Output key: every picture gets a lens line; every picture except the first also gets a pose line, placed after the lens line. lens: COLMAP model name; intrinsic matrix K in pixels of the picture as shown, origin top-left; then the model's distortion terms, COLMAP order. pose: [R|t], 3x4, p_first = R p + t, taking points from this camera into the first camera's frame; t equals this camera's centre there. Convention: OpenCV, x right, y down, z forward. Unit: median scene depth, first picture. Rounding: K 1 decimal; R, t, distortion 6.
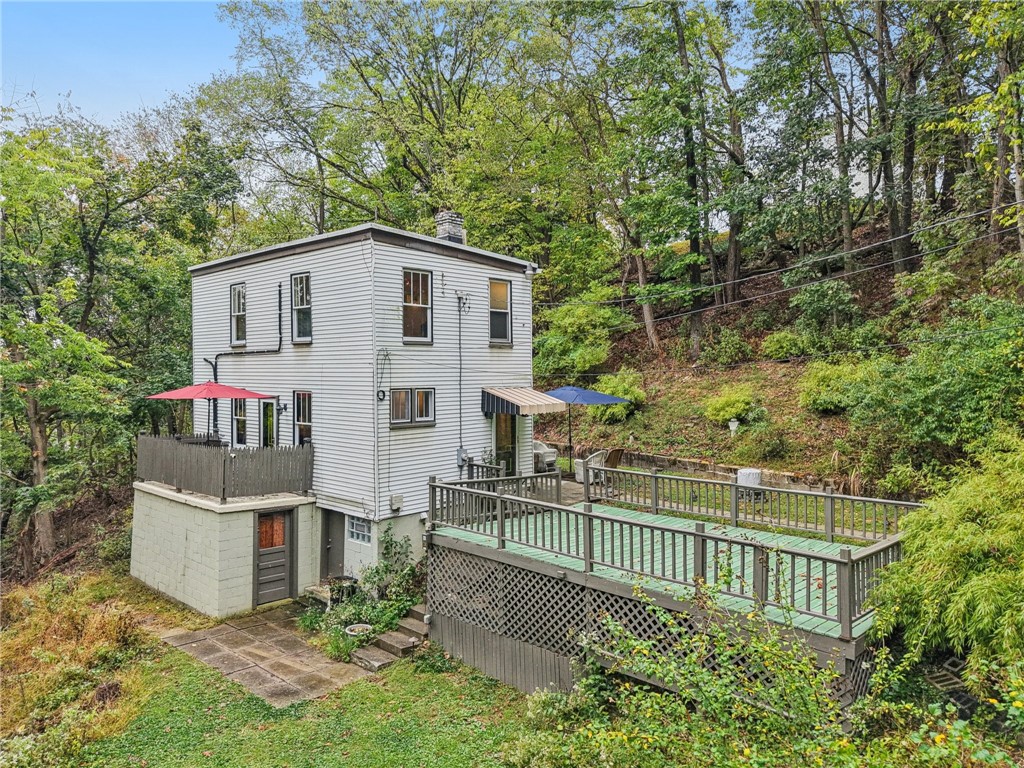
lens RADIAL K [[713.6, 0, 516.7], [0, 713.6, 379.6], [0, 0, 1]] dist [0.033129, -0.083646]
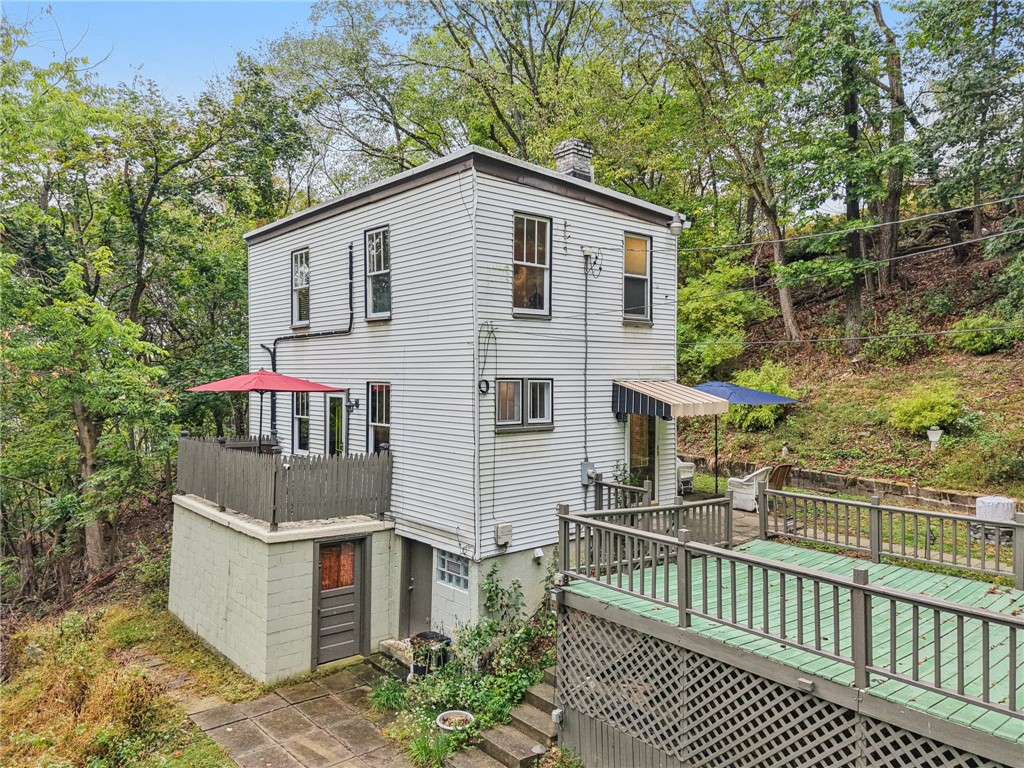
lens RADIAL K [[729.8, 0, 512.0], [0, 729.8, 384.0], [0, 0, 1]] dist [0.006736, -0.002743]
pose [[0.994049, 0.006699, -0.108725, -0.072302], [-0.006825, 0.999976, -0.000785, 0.017445], [0.108717, 0.001523, 0.994072, 0.238747]]
